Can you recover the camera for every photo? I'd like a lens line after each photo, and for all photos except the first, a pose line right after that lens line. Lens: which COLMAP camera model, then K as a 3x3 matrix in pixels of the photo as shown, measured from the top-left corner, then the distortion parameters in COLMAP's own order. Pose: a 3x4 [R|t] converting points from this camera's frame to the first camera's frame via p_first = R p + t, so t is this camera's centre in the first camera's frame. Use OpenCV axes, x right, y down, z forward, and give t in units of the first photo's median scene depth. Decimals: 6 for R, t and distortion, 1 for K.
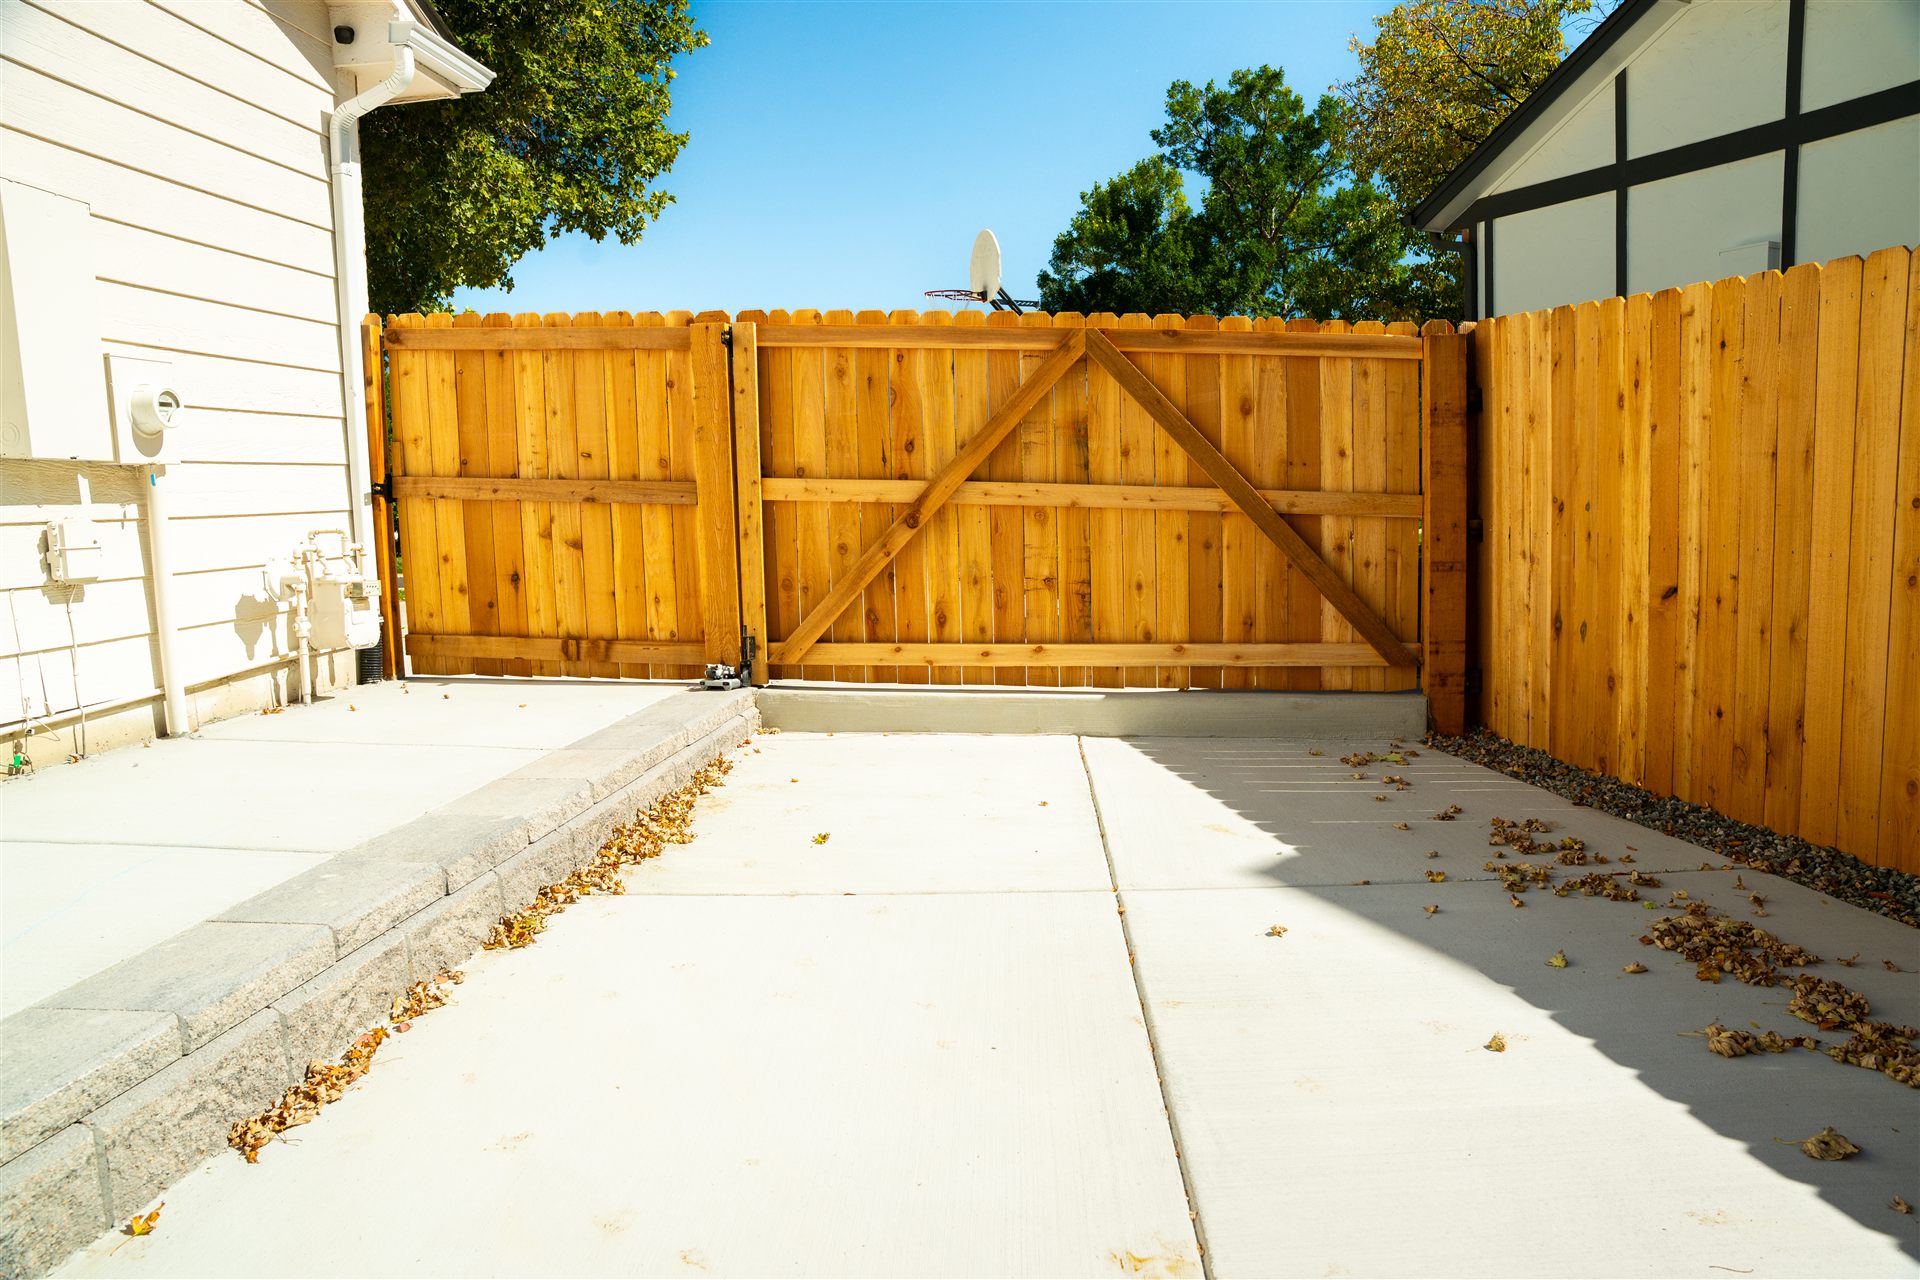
lens RADIAL K [[1349.5, 0, 960.0], [0, 1349.5, 640.0], [0, 0, 1]] dist [-0.169442, 0.144147]
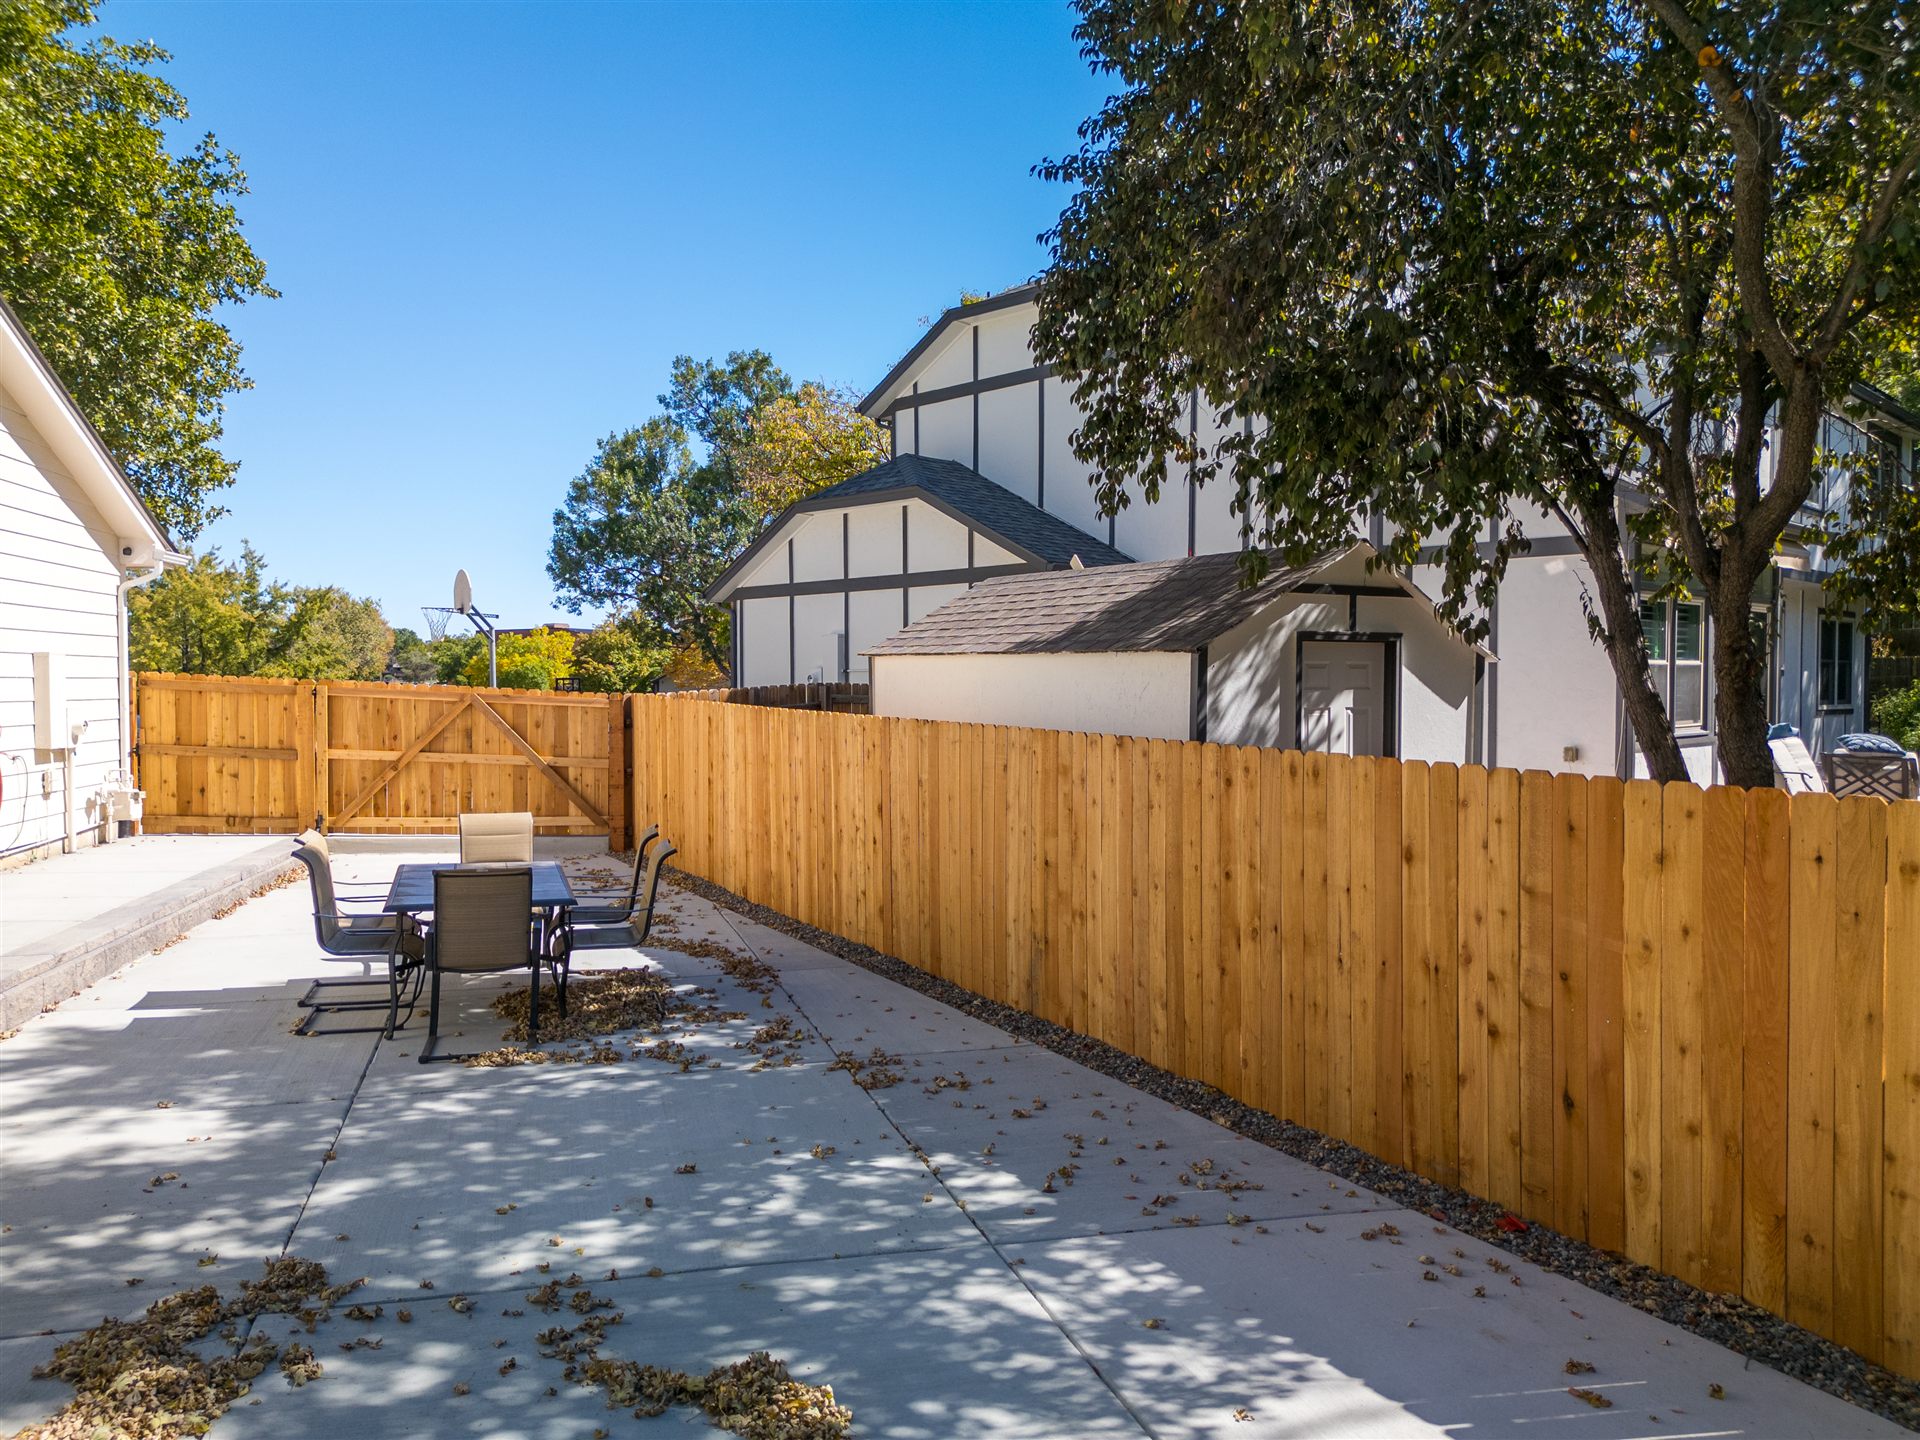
lens RADIAL K [[1352.8, 0, 960.0], [0, 1352.8, 720.0], [0, 0, 1]] dist [0.041726, -0.001714]
pose [[0.945152, 0.020347, 0.325998, 0.123950], [0.010081, 0.995765, -0.091378, 0.061547], [-0.326476, 0.089652, 0.940944, -1.658932]]
